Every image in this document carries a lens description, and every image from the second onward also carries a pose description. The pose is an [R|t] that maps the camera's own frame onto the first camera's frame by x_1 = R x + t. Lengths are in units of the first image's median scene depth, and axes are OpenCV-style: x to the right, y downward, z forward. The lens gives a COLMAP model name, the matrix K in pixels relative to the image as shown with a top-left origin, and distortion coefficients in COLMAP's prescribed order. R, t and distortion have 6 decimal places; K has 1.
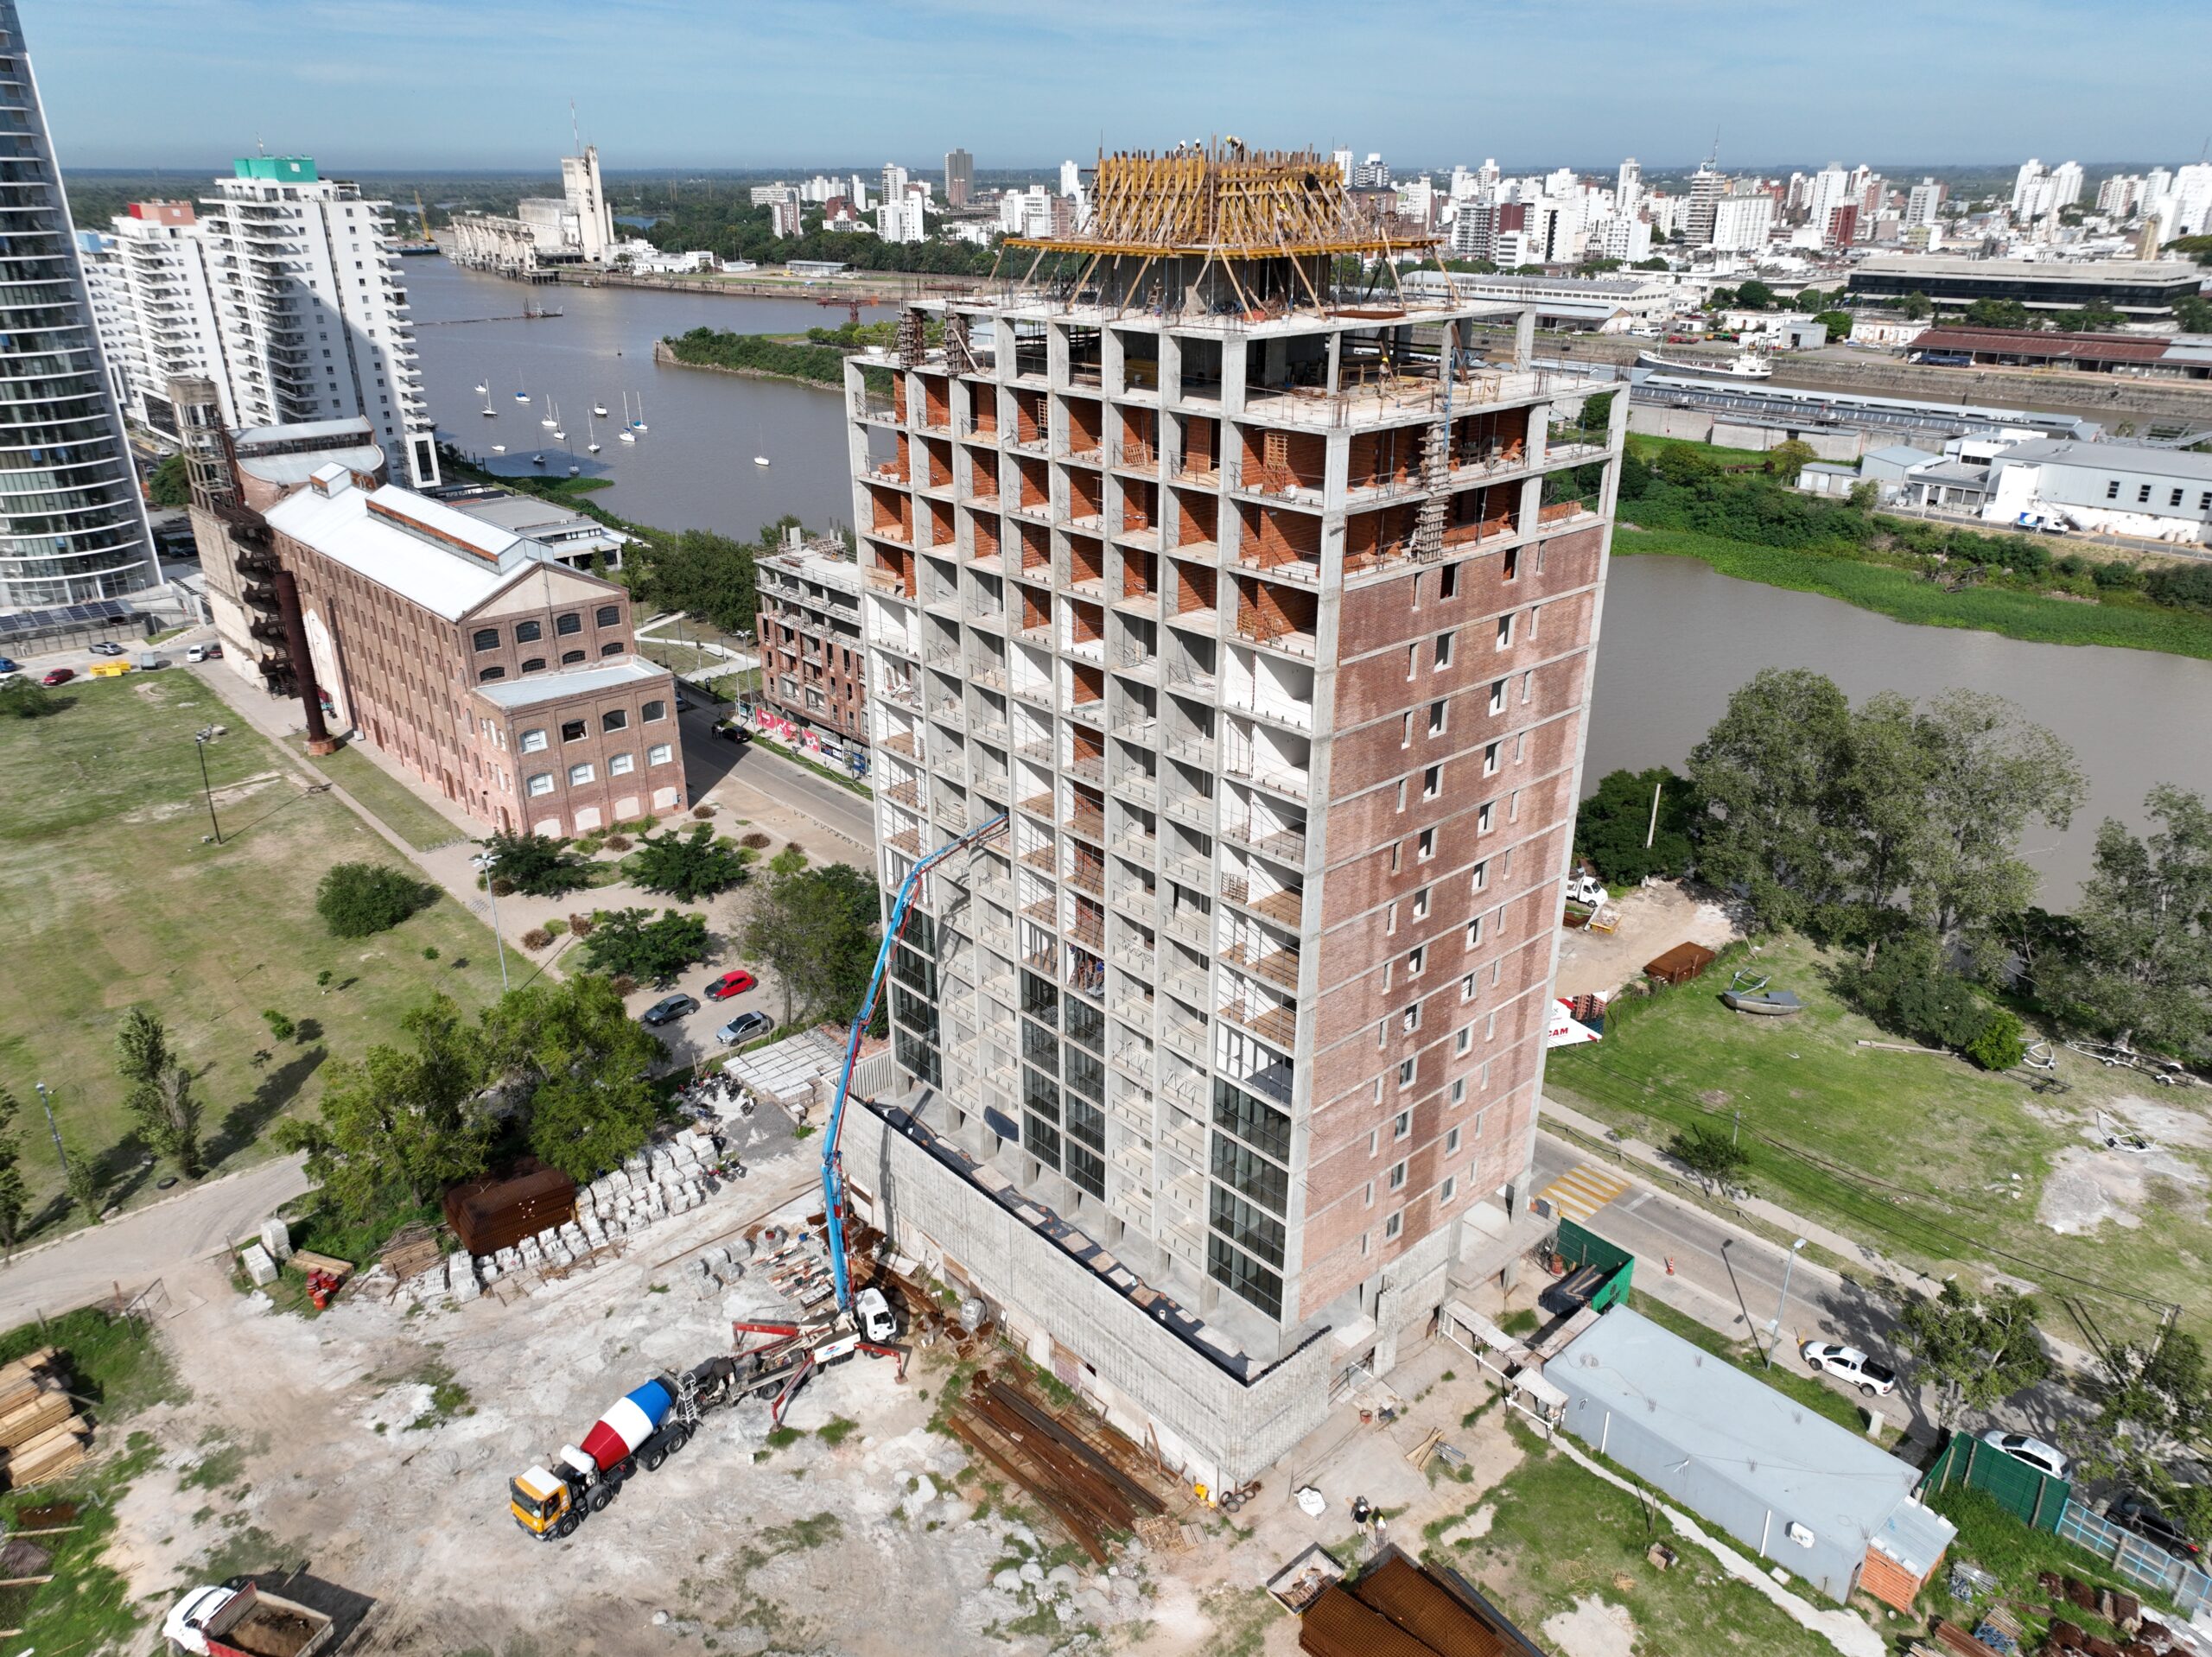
lens RADIAL K [[1551.4, 0, 1105.6], [0, 1551.4, 819.6], [0, 0, 1]] dist [0.000422, 0.019095]
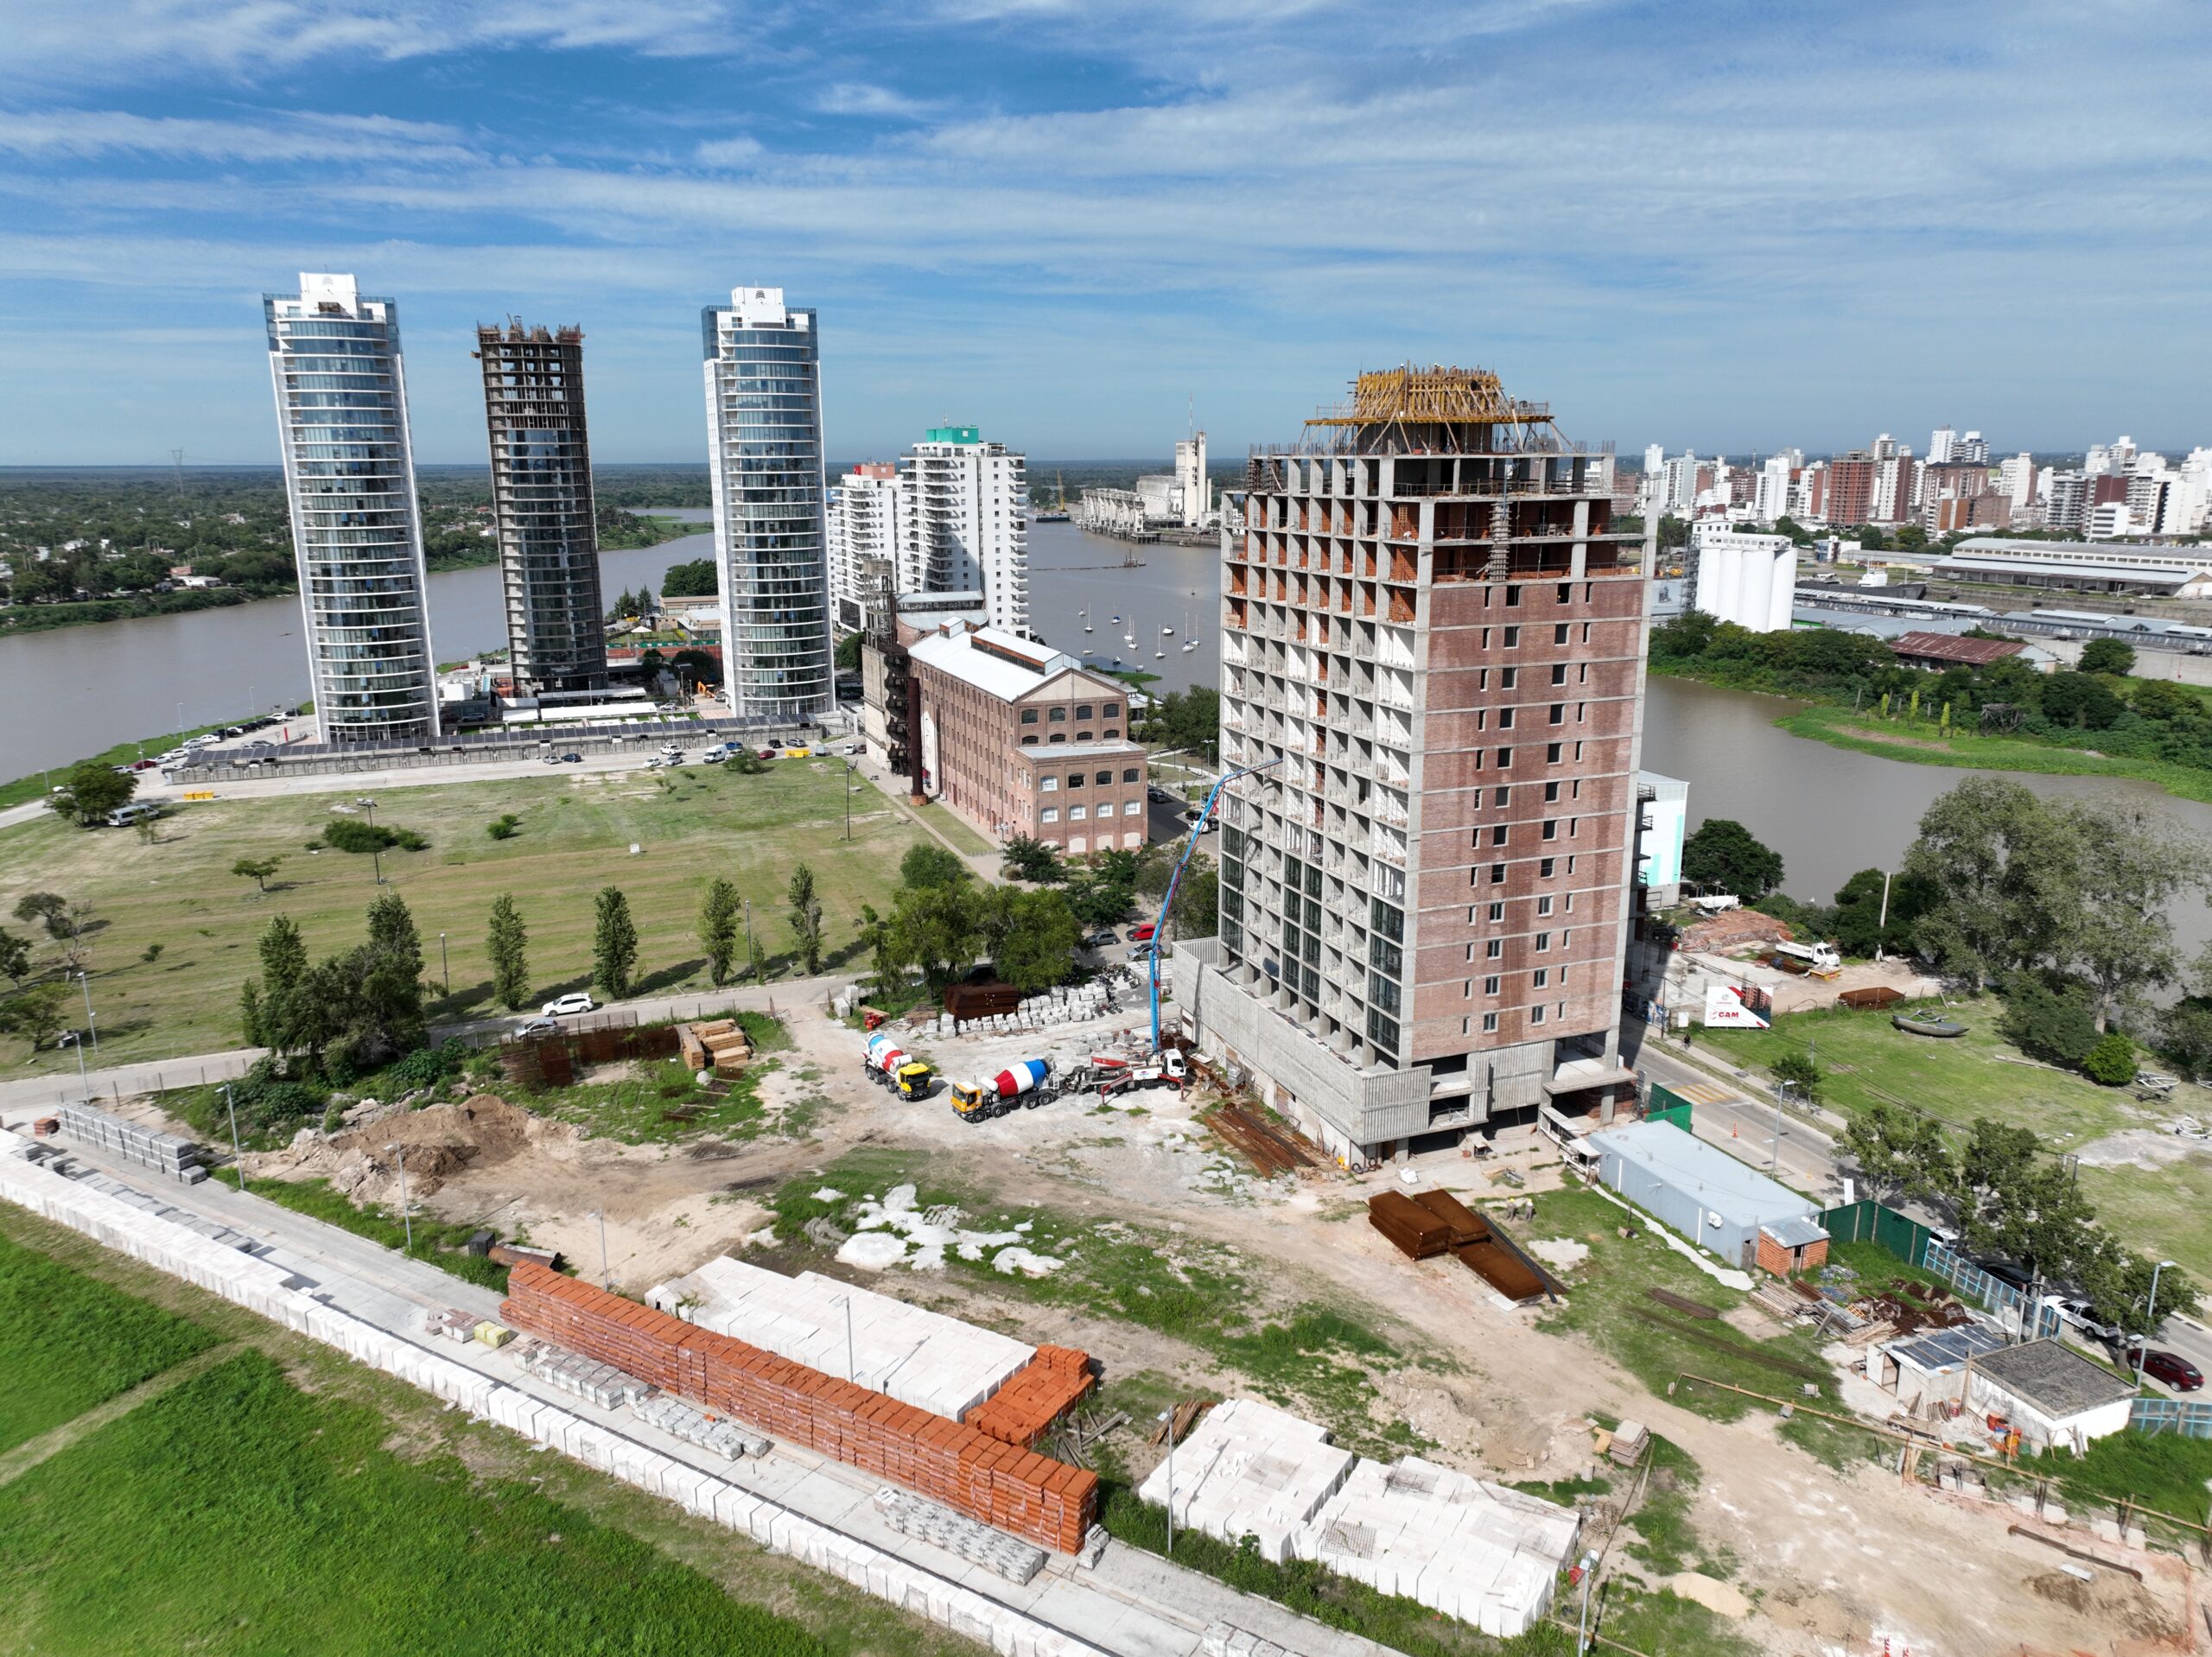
lens RADIAL K [[1551.4, 0, 1105.6], [0, 1551.4, 819.6], [0, 0, 1]] dist [0.000422, 0.019095]
pose [[0.934525, 0.076755, -0.347521, 0.203473], [-0.133685, 0.980667, -0.142900, 0.195726], [0.329834, 0.180002, 0.926719, -0.349215]]
